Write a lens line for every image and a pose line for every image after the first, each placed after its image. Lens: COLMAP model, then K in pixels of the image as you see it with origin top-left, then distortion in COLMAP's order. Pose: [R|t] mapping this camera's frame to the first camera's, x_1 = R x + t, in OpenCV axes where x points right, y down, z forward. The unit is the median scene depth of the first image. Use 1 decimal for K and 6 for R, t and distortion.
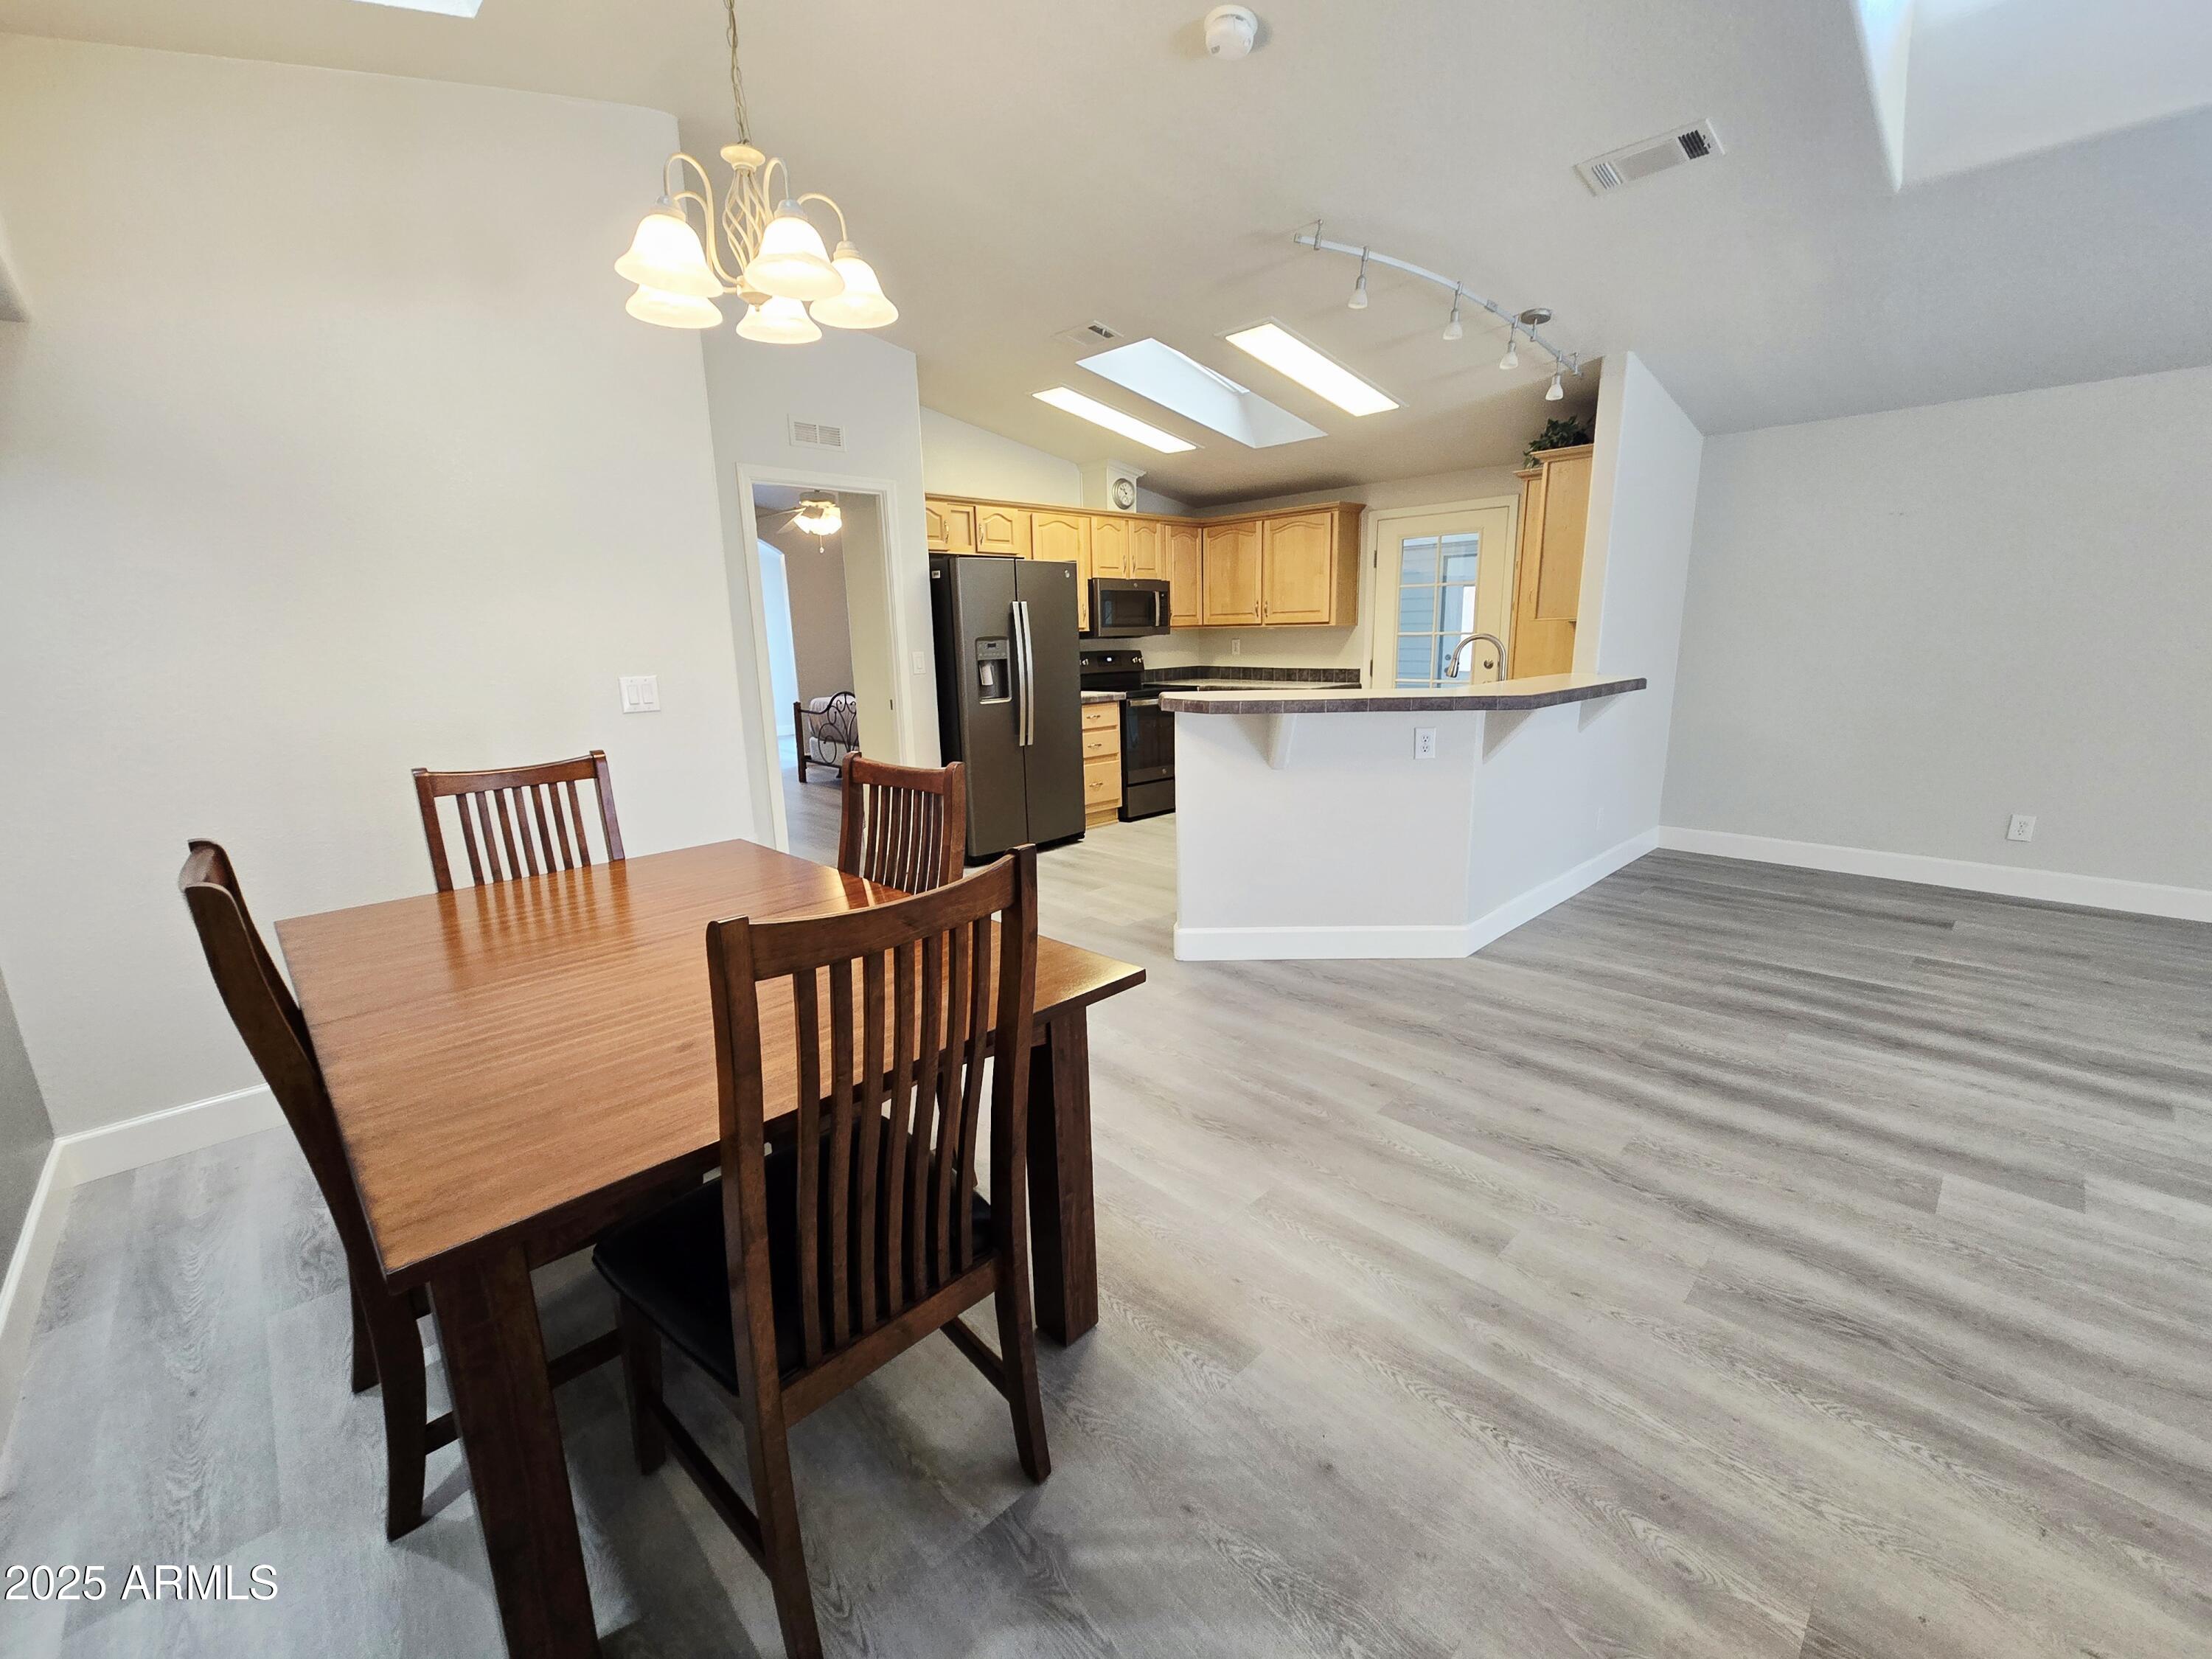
lens RADIAL K [[910.7, 0, 1107.5], [0, 910.7, 825.9], [0, 0, 1]] dist [-0.000447, 0.001501]
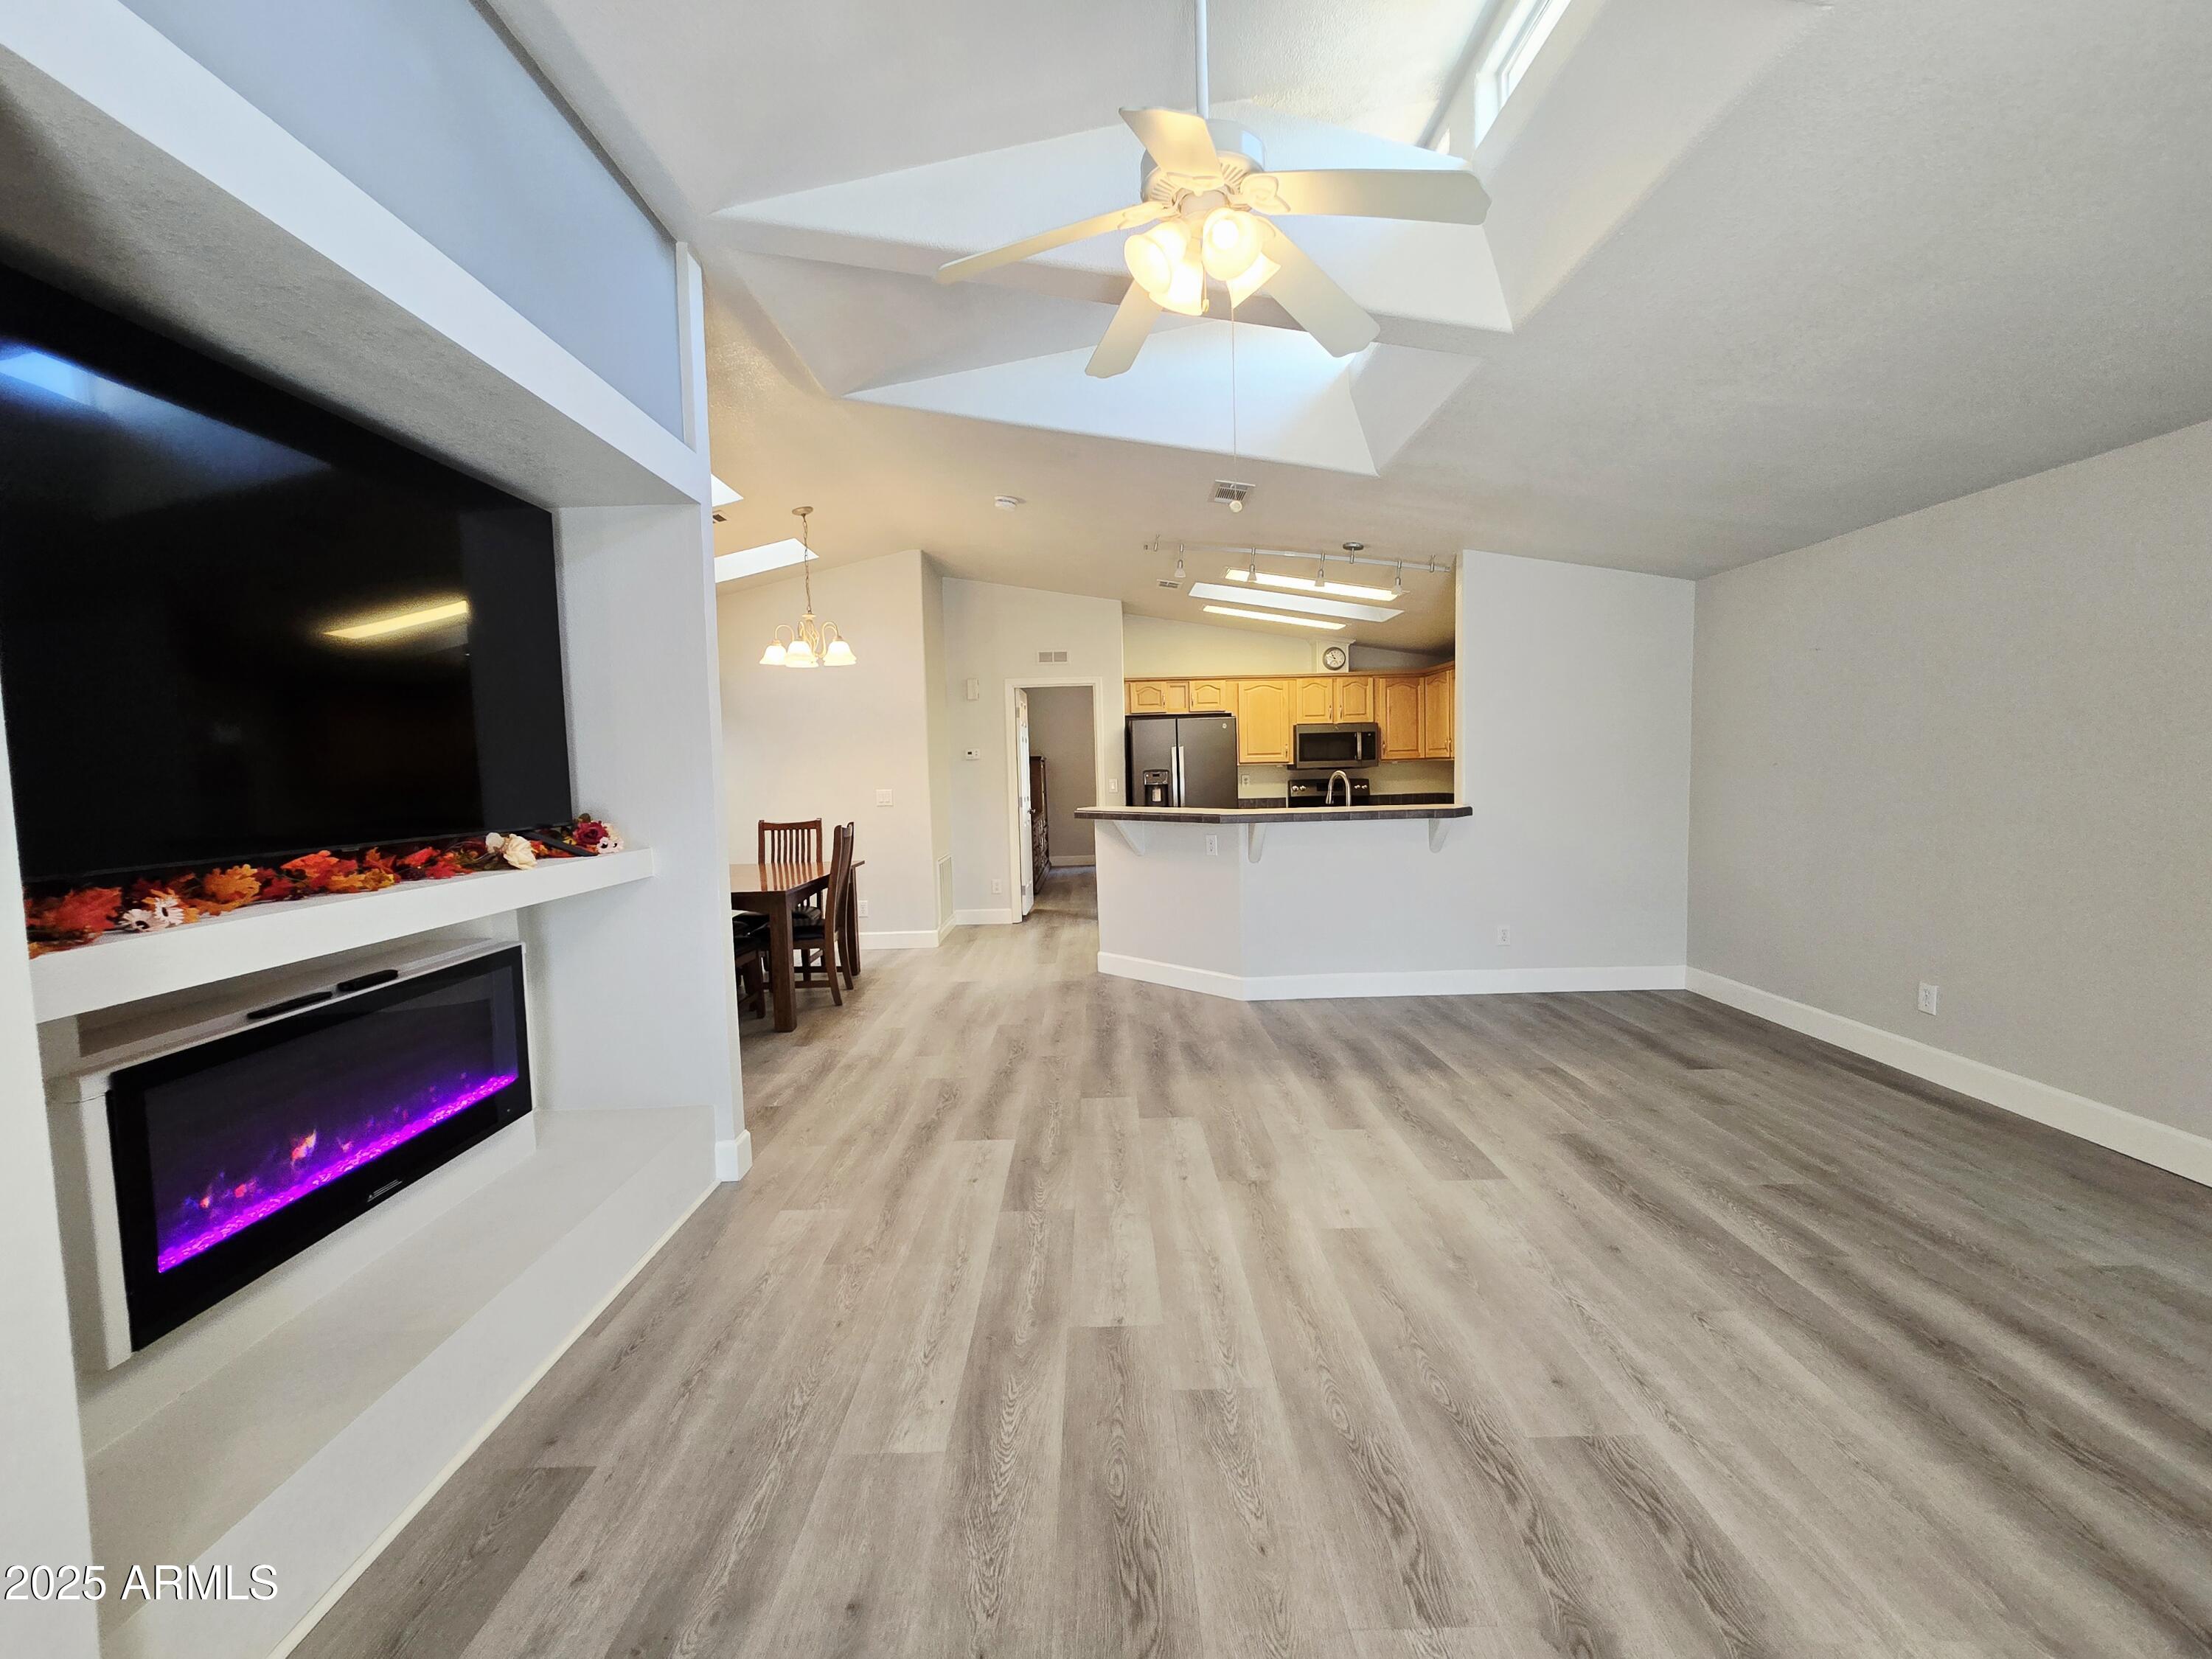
lens RADIAL K [[910.7, 0, 1106.6], [0, 910.7, 824.5], [0, 0, 1]] dist [-0.000447, 0.001501]
pose [[0.725488, 0.046604, -0.686655, 0.851100], [-0.136283, 0.987676, -0.076956, 0.009858], [0.674606, 0.149410, 0.722899, -0.136188]]
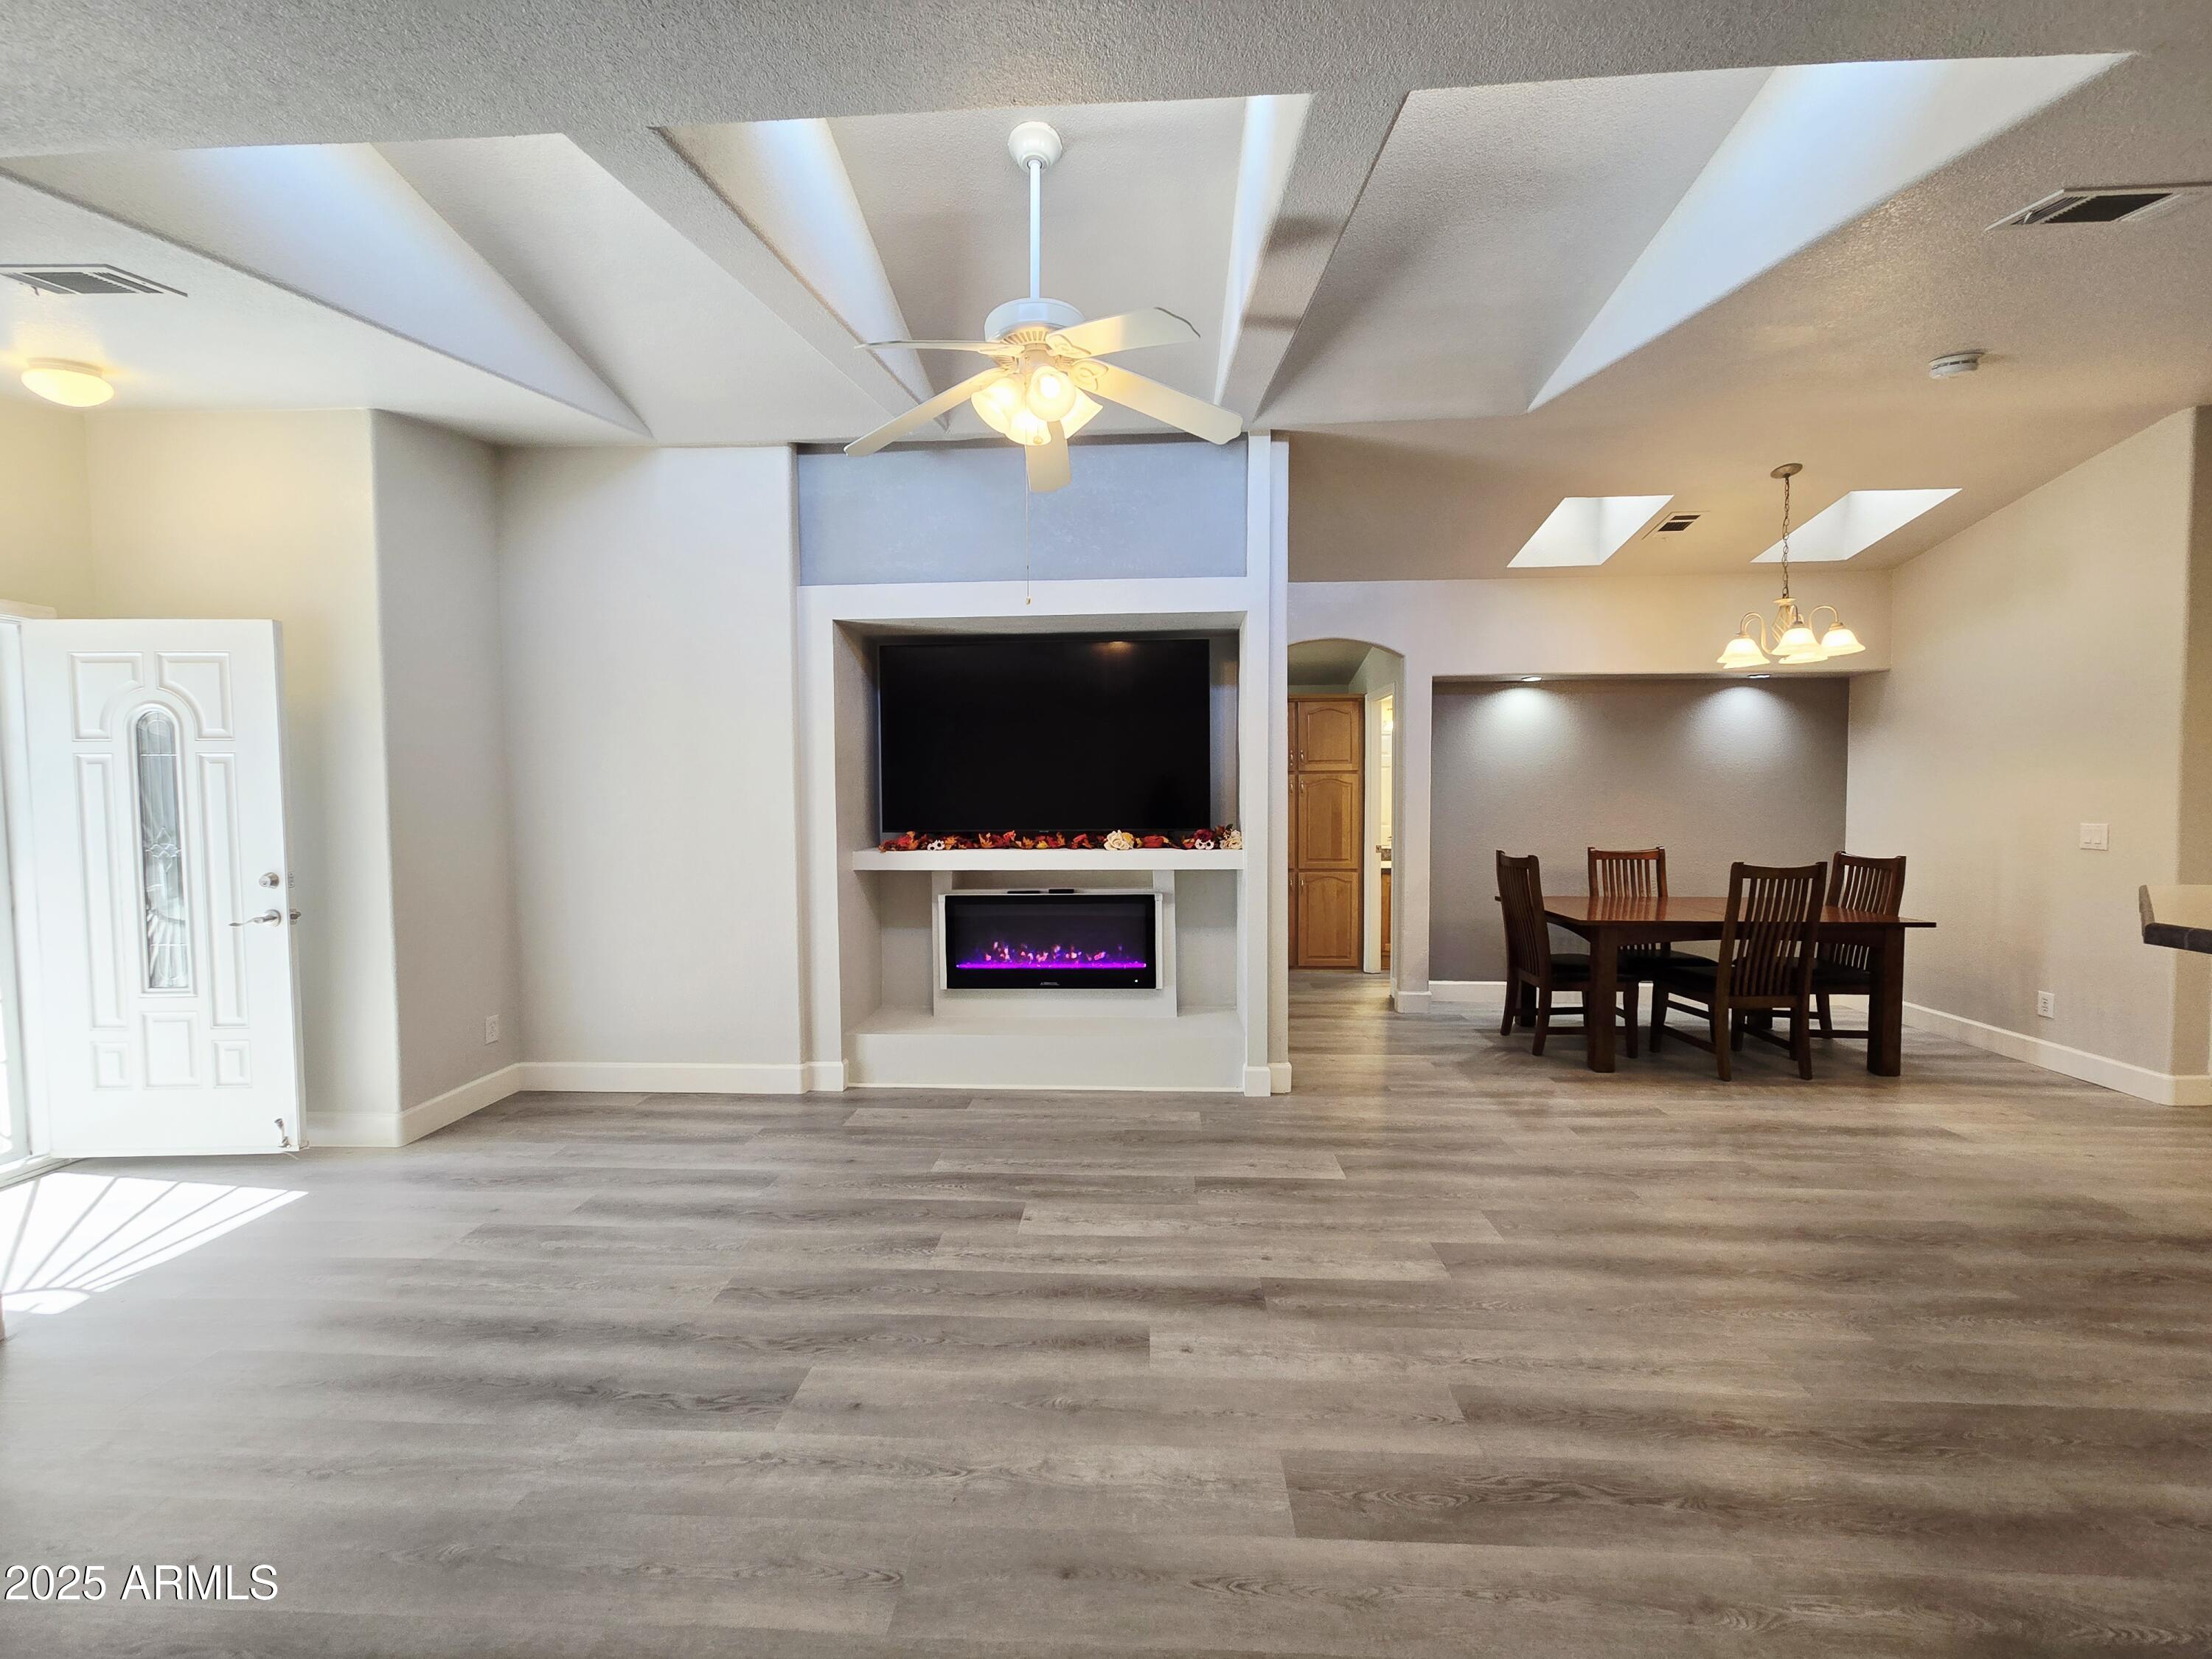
lens RADIAL K [[910.7, 0, 1099.6], [0, 910.7, 826.5], [0, 0, 1]] dist [-0.000447, 0.001501]
pose [[-0.731923, 0.054225, -0.679226, 0.918749], [-0.120682, 0.970753, 0.207544, -0.160499], [0.670614, 0.233877, -0.703973, 0.584660]]
